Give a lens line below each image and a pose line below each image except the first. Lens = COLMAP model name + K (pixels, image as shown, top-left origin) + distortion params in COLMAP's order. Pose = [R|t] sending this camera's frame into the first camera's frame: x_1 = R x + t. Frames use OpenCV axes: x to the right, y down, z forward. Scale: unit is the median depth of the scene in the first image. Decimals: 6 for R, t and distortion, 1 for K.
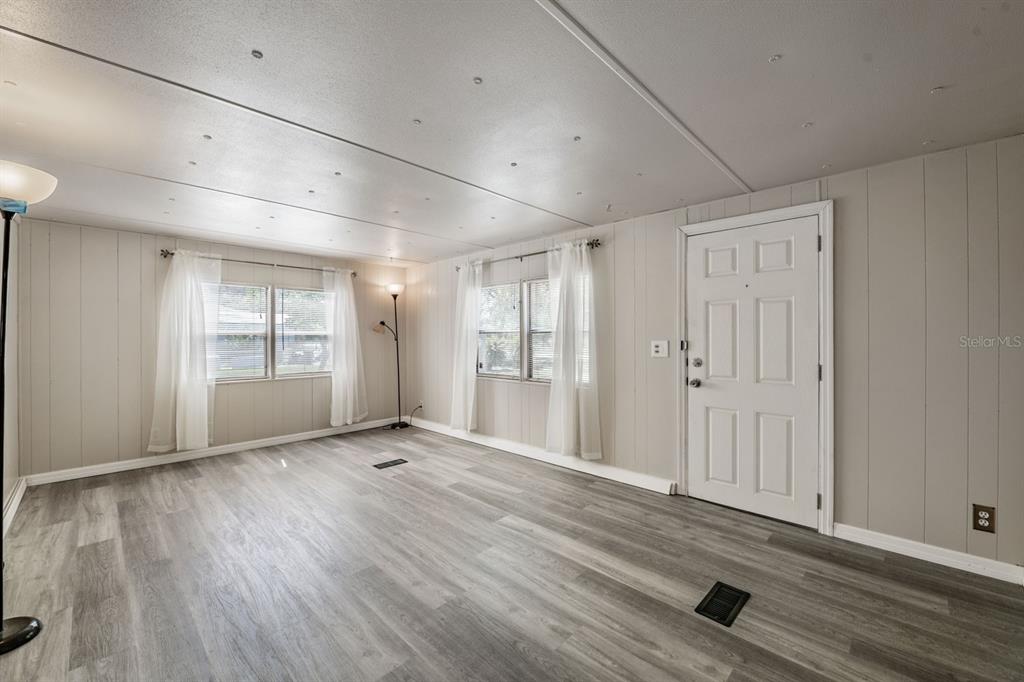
lens RADIAL K [[401.8, 0, 511.6], [0, 401.8, 341.2], [0, 0, 1]] dist [-0.010015, -0.000400]
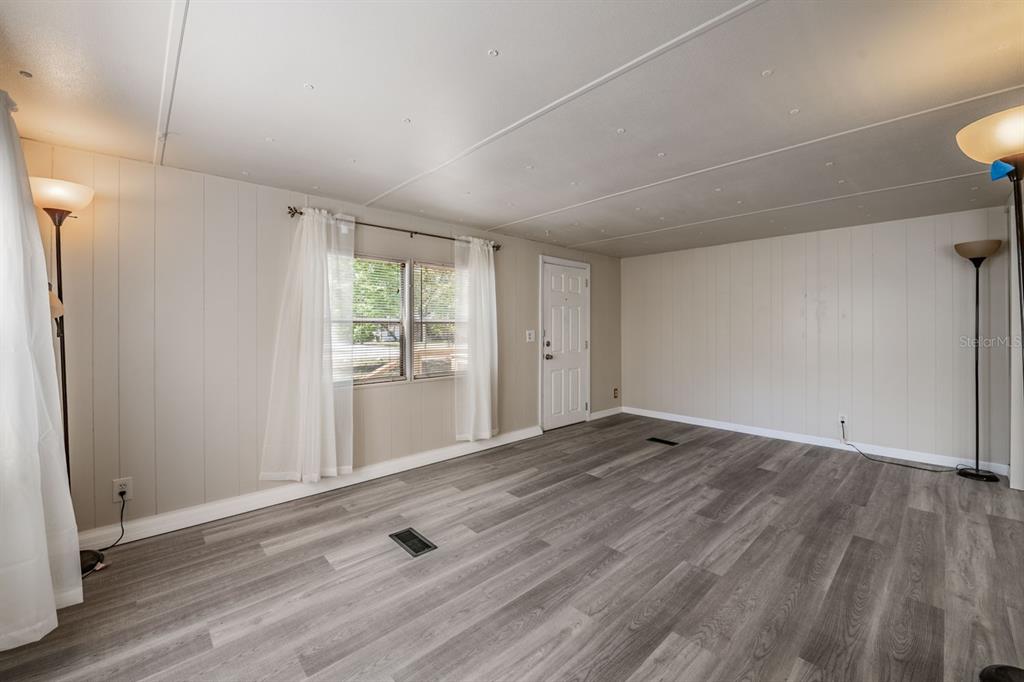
lens RADIAL K [[401.8, 0, 510.4], [0, 401.8, 330.0], [0, 0, 1]] dist [-0.010015, -0.000400]
pose [[0.068614, -0.003552, 0.997637, -1.117914], [0.012867, 0.999914, 0.002675, -0.007416], [-0.997560, 0.012653, 0.068654, 1.031265]]
